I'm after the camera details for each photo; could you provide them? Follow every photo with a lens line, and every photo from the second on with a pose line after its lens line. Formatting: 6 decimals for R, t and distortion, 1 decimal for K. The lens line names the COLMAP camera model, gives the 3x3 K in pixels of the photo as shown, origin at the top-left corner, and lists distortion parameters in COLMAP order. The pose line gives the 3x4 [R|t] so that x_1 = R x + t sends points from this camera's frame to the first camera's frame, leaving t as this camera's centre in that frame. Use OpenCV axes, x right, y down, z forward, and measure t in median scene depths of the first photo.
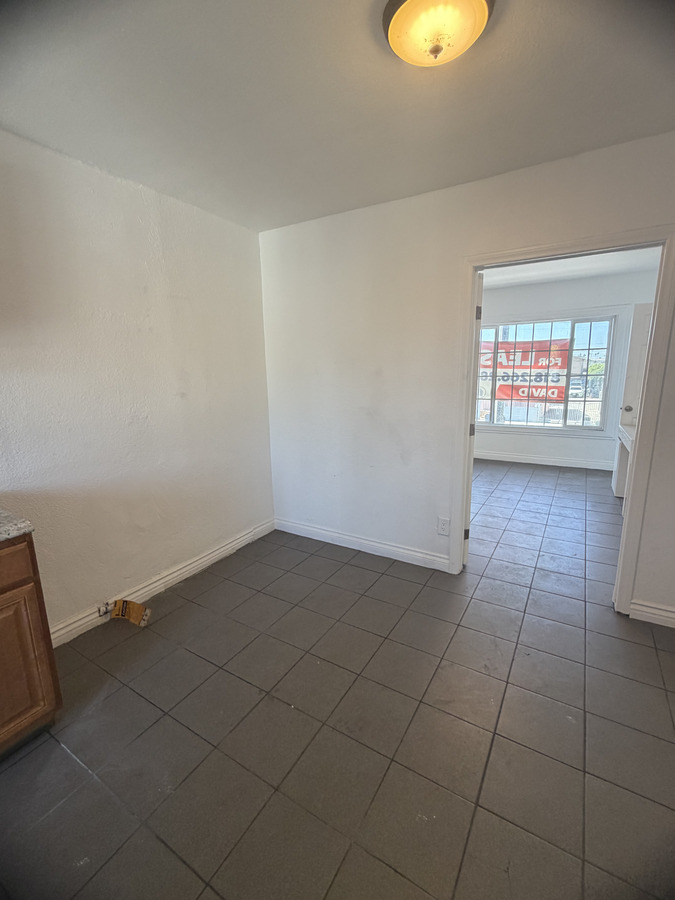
lens RADIAL K [[397.8, 0, 334.8], [0, 397.8, 449.0], [0, 0, 1]] dist [0.001510, 0.000189]
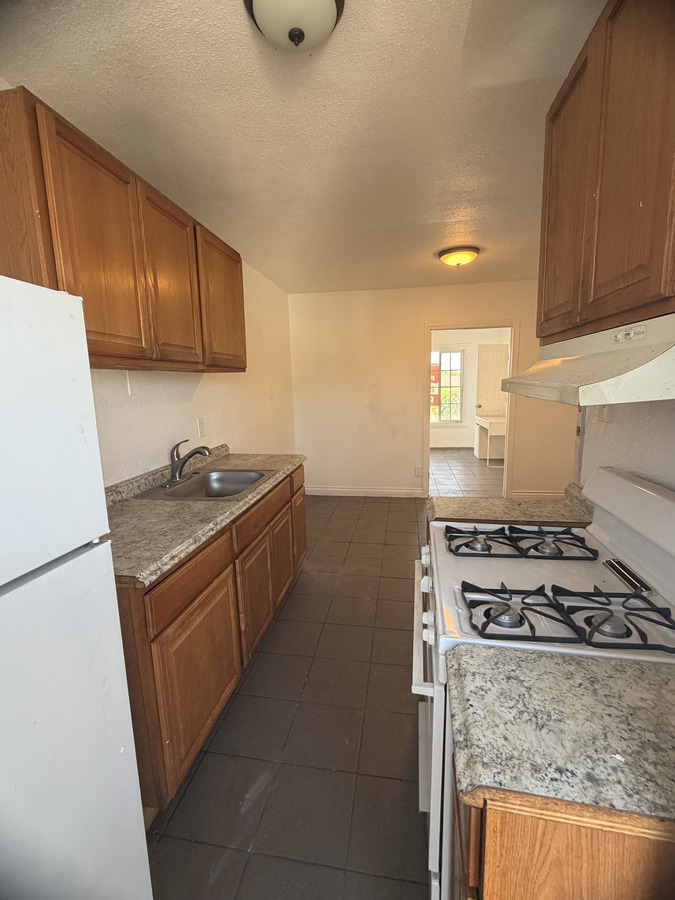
lens RADIAL K [[397.8, 0, 334.8], [0, 397.8, 449.0], [0, 0, 1]] dist [0.001510, 0.000189]
pose [[0.928862, -0.067159, 0.364287, -0.338505], [0.082163, 0.996284, -0.025827, 0.053840], [-0.361199, 0.053920, 0.930929, -0.243318]]
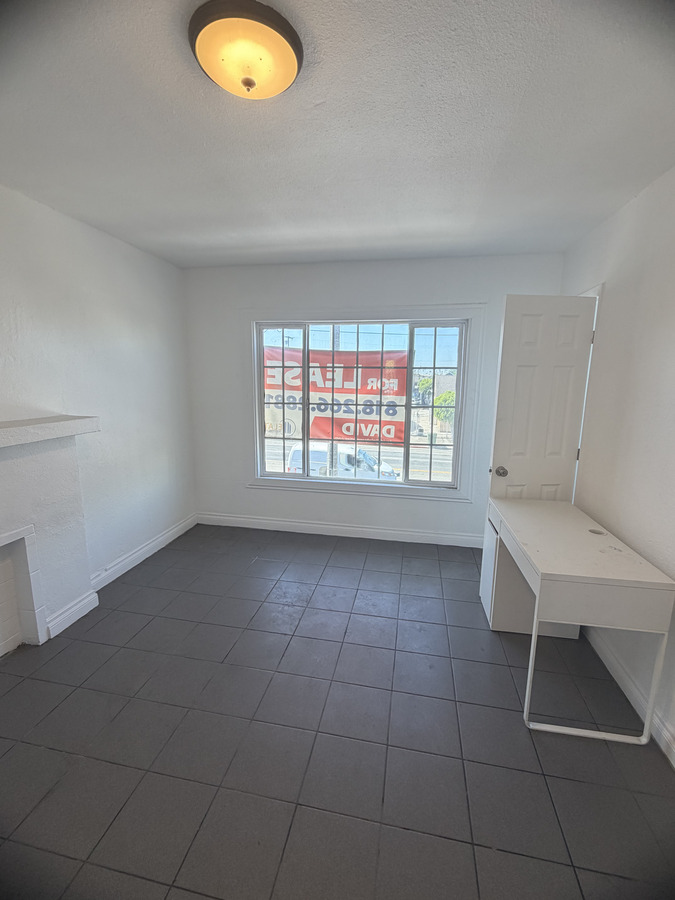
lens RADIAL K [[397.8, 0, 334.8], [0, 397.8, 449.0], [0, 0, 1]] dist [0.001510, 0.000189]
pose [[0.935178, -0.032626, 0.352672, 0.228287], [0.038392, 0.999219, -0.009366, -0.107765], [-0.352091, 0.022299, 0.935700, 0.409953]]
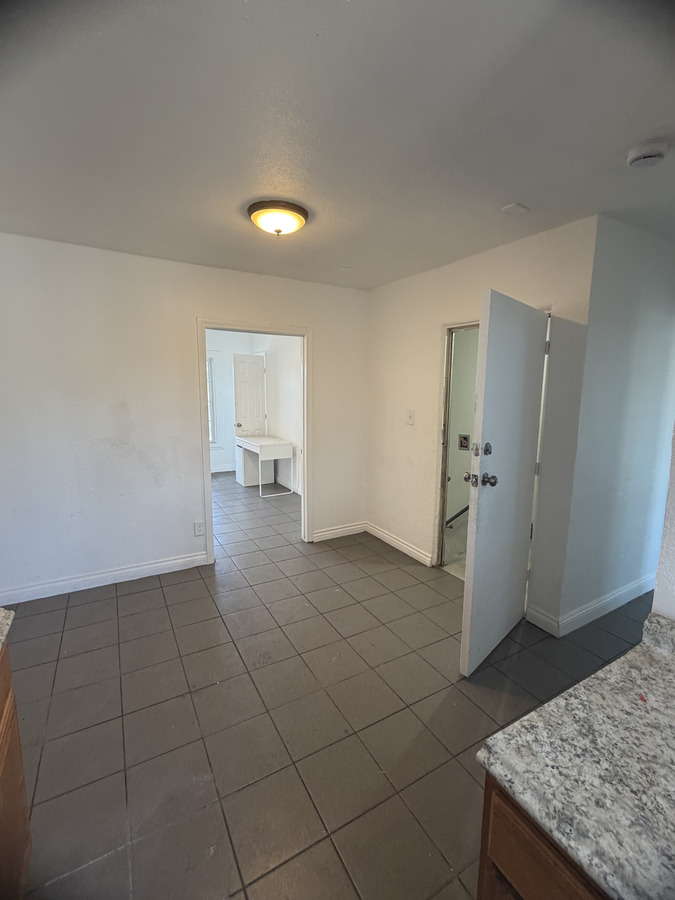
lens RADIAL K [[397.8, 0, 334.8], [0, 397.8, 449.0], [0, 0, 1]] dist [0.001510, 0.000189]
pose [[0.483980, -0.111440, 0.867954, -0.270594], [0.157532, 0.986749, 0.038851, -0.013771], [-0.860783, 0.117927, 0.495122, 0.002861]]
